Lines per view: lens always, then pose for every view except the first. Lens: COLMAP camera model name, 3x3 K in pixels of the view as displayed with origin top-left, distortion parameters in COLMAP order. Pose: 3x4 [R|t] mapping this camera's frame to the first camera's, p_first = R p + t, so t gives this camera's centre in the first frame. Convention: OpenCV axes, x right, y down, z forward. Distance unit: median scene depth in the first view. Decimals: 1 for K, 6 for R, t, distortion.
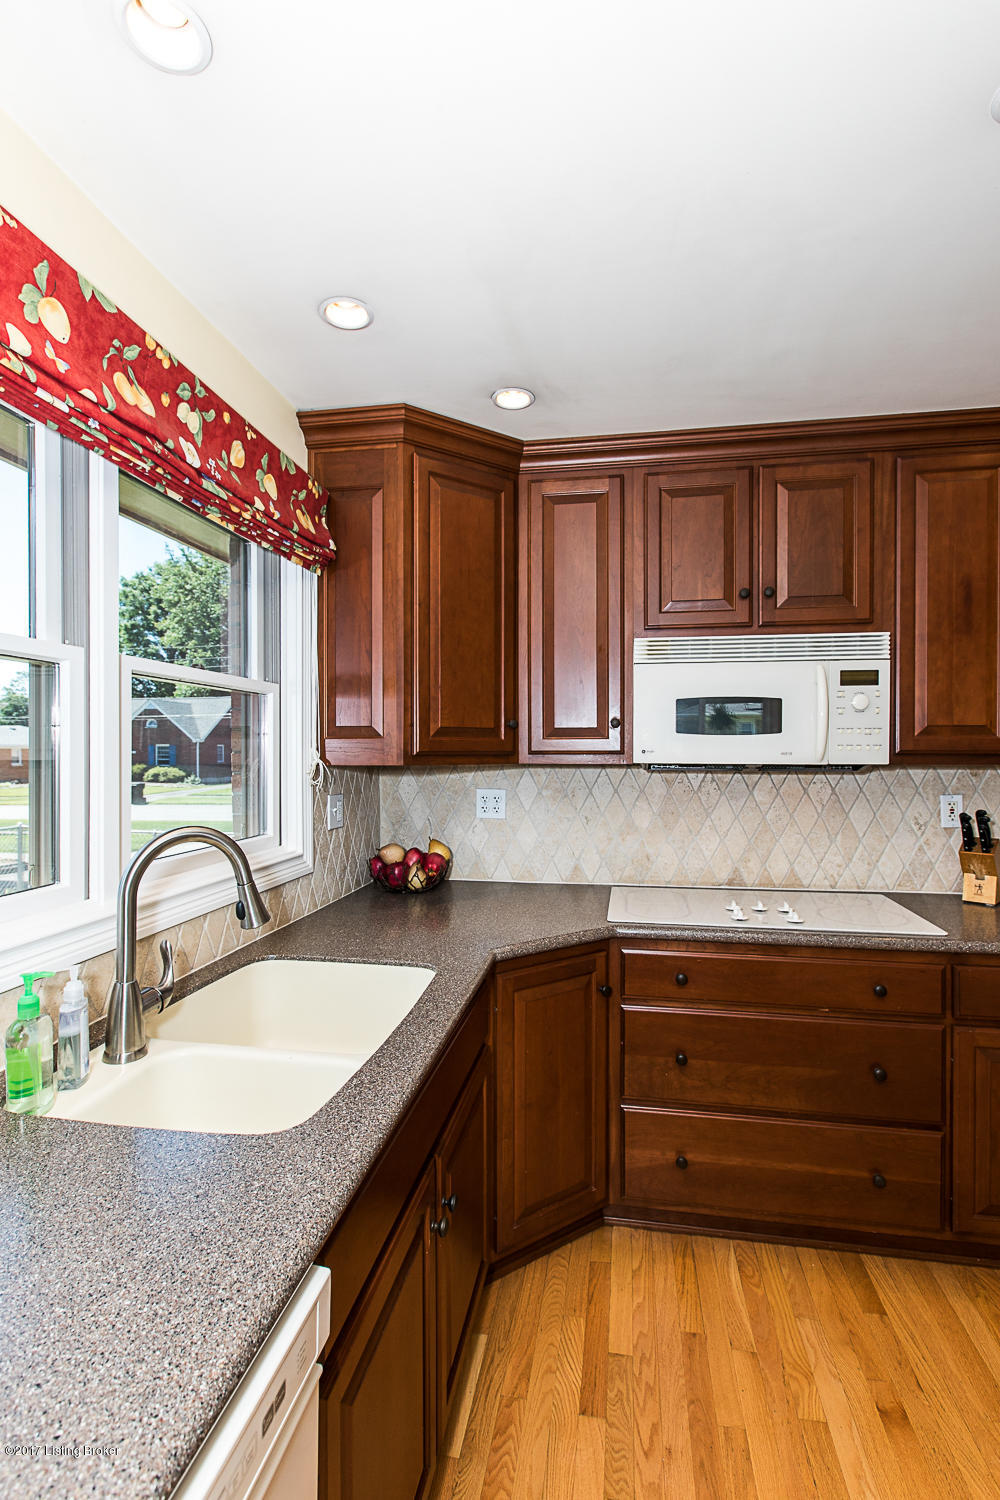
lens RADIAL K [[706.0, 0, 505.3], [0, 706.0, 778.8], [0, 0, 1]] dist [0.002135, 0.000421]
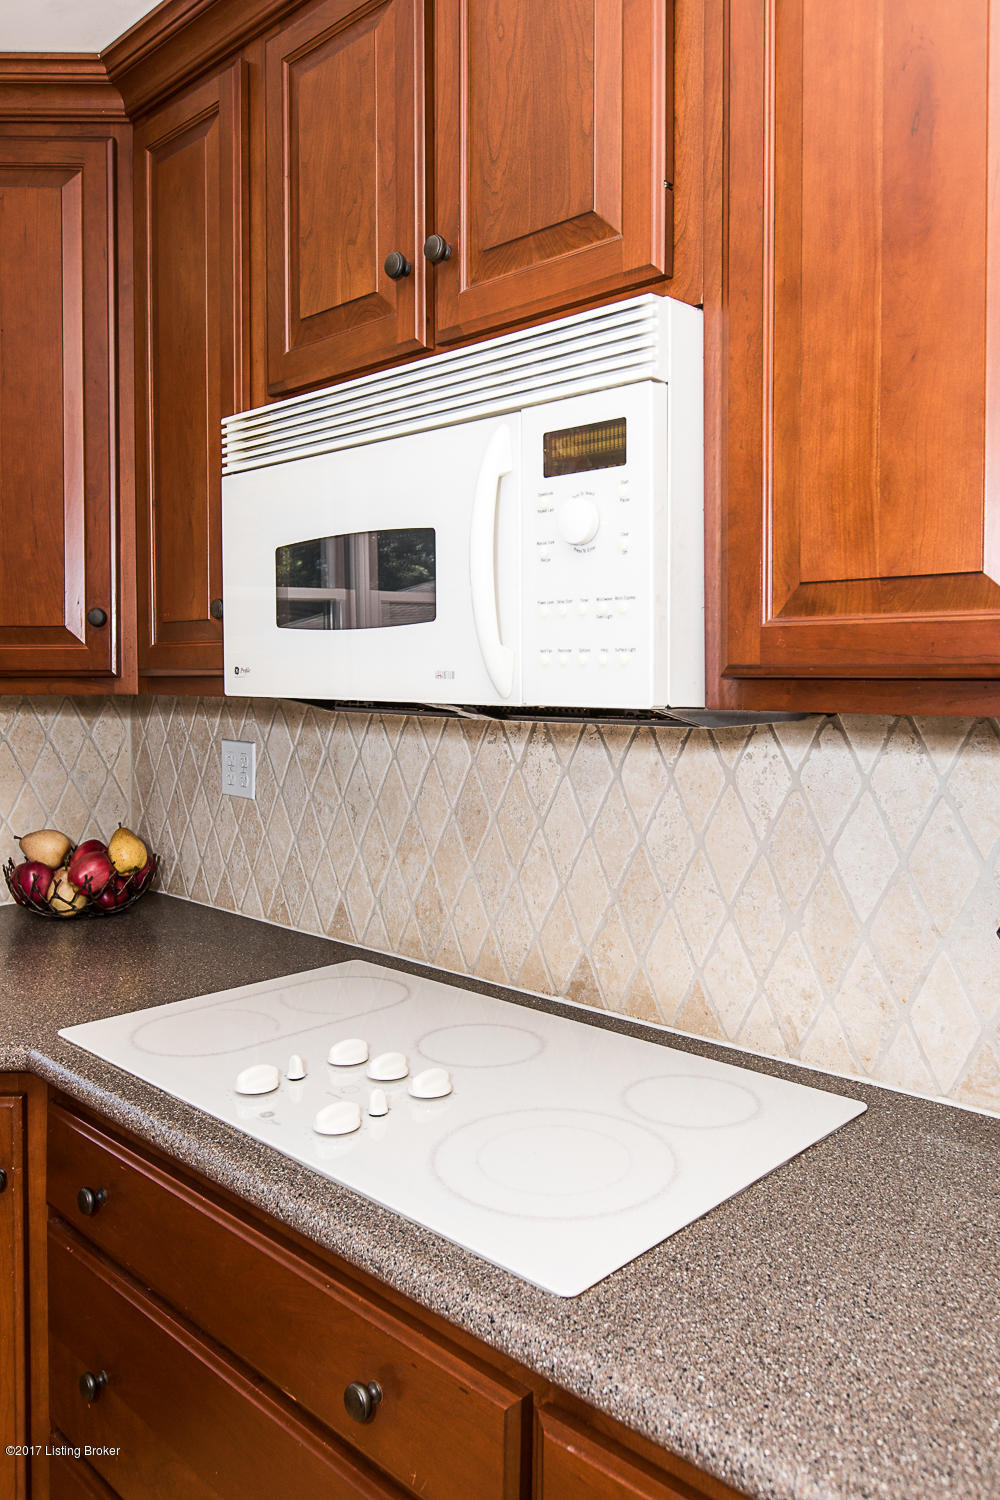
lens RADIAL K [[1141.5, 0, 500.0], [0, 1141.5, 750.0], [0, 0, 1]] dist [-0.004930, -0.000674]
pose [[0.810728, 0.038944, -0.584127, 0.753141], [-0.013254, 0.998750, 0.048191, -0.025599], [0.585274, -0.031327, 0.810231, 0.514508]]
